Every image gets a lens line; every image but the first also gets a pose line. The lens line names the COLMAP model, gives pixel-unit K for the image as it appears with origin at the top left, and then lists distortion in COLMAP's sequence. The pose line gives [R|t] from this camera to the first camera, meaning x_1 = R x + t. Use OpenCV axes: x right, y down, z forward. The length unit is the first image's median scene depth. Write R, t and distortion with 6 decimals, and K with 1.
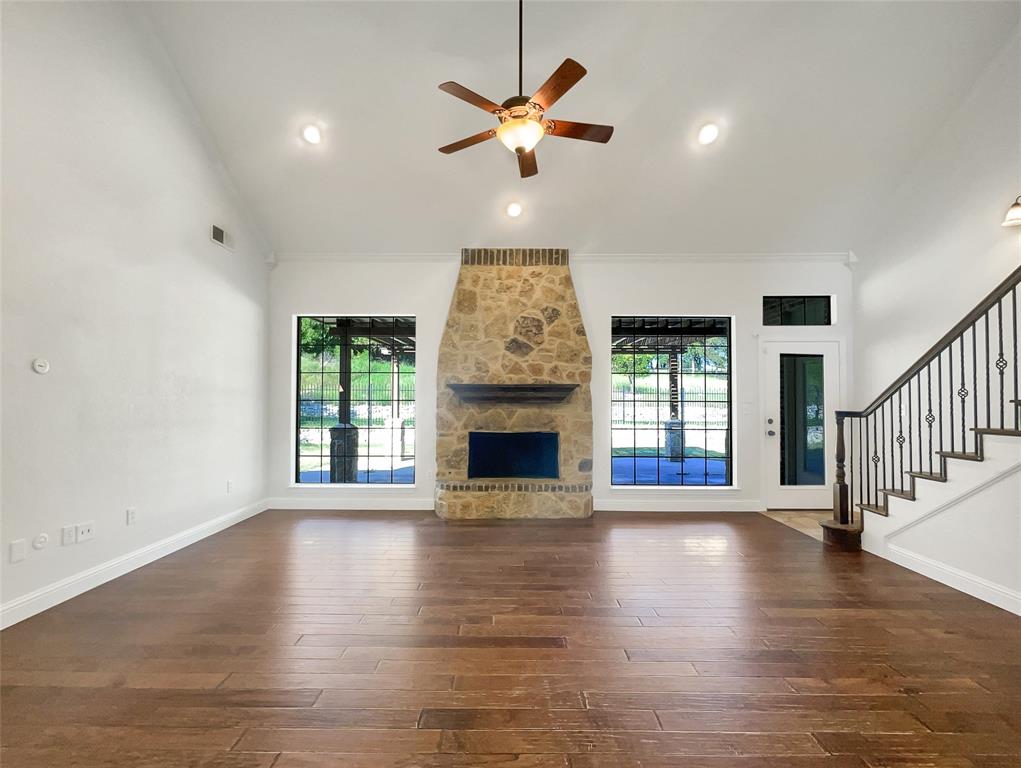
lens RADIAL K [[437.1, 0, 508.7], [0, 437.1, 391.4], [0, 0, 1]] dist [0.016419, -0.000144]
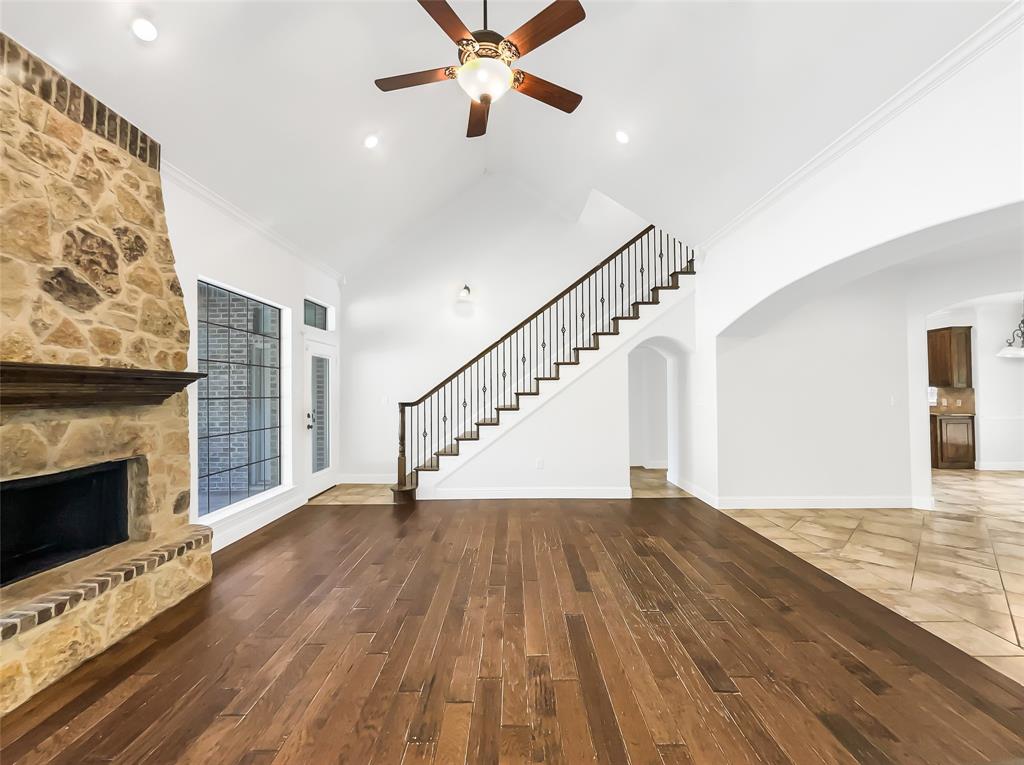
lens RADIAL K [[434.1, 0, 505.3], [0, 434.1, 382.1], [0, 0, 1]] dist [0.003651, -0.000339]
pose [[0.023423, 0.019562, 0.999534, -0.439063], [-0.007241, 0.999786, -0.019397, 0.005223], [-0.999699, -0.006783, 0.023560, 0.517141]]
